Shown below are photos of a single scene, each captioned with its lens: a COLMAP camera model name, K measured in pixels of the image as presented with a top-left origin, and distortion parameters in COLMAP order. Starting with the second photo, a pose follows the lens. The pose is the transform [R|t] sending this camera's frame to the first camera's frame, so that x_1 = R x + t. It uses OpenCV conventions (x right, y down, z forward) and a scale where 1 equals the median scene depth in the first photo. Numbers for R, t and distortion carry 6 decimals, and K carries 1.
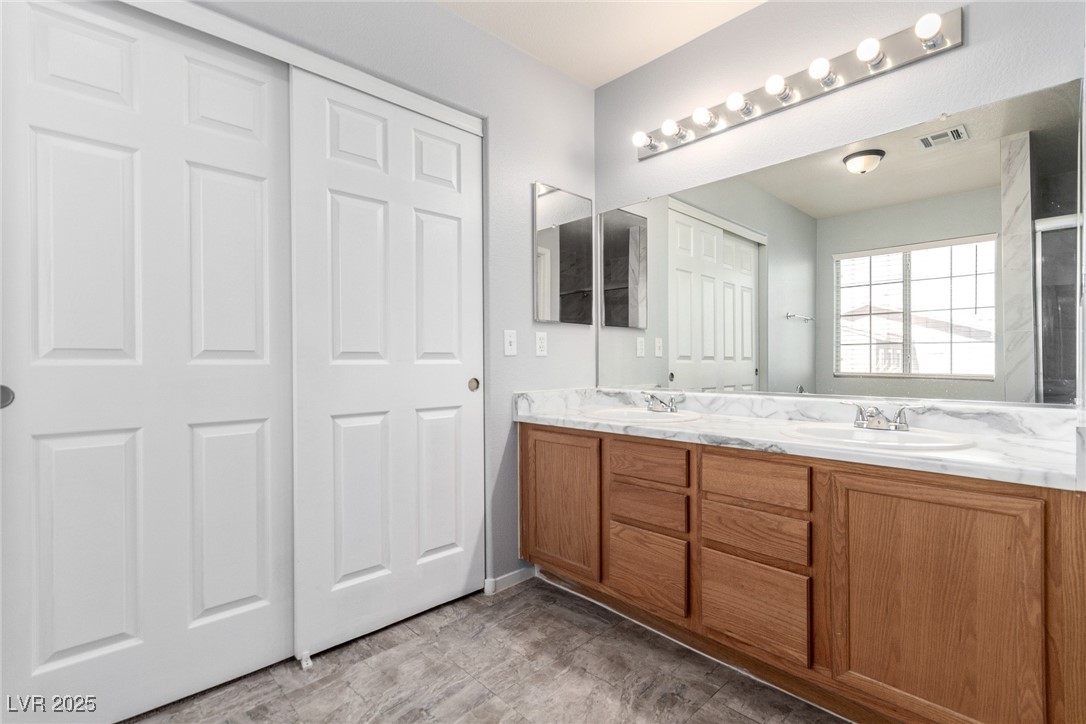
lens RADIAL K [[507.3, 0, 543.6], [0, 507.3, 361.4], [0, 0, 1]] dist [0.010209, 0.000462]
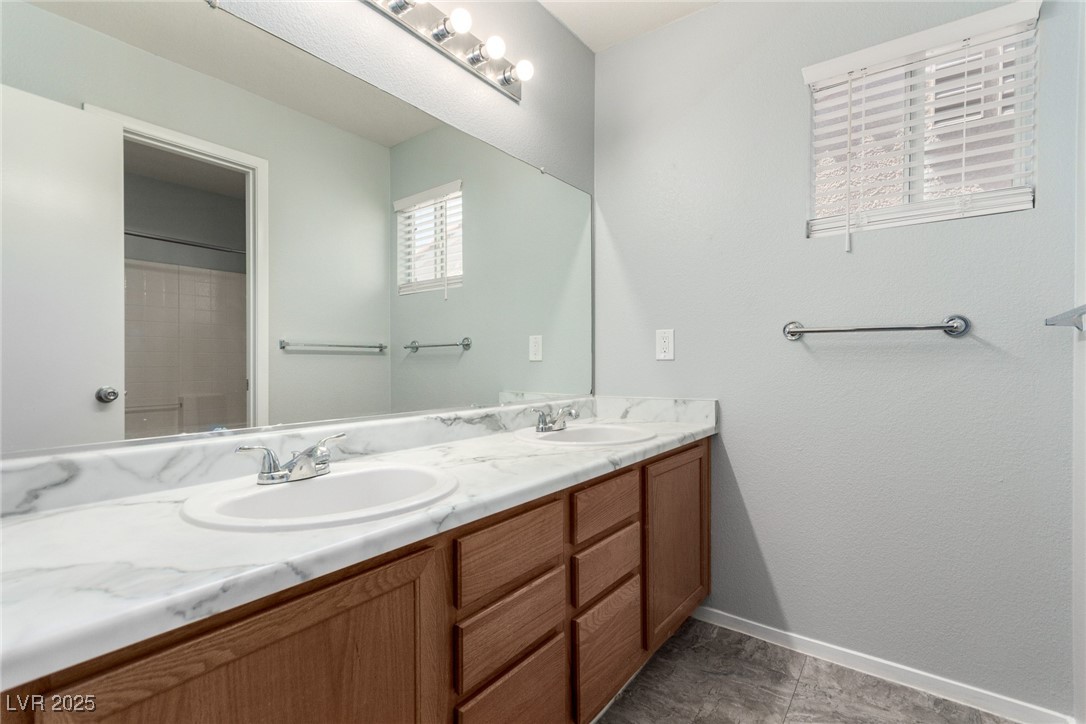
lens RADIAL K [[507.3, 0, 543.1], [0, 507.3, 362.7], [0, 0, 1]] dist [0.010209, 0.000462]
pose [[-0.156245, 0.004042, 0.987710, -0.187535], [0.001827, 0.999991, -0.003803, -0.007373], [-0.987717, 0.001211, -0.156251, 0.858111]]
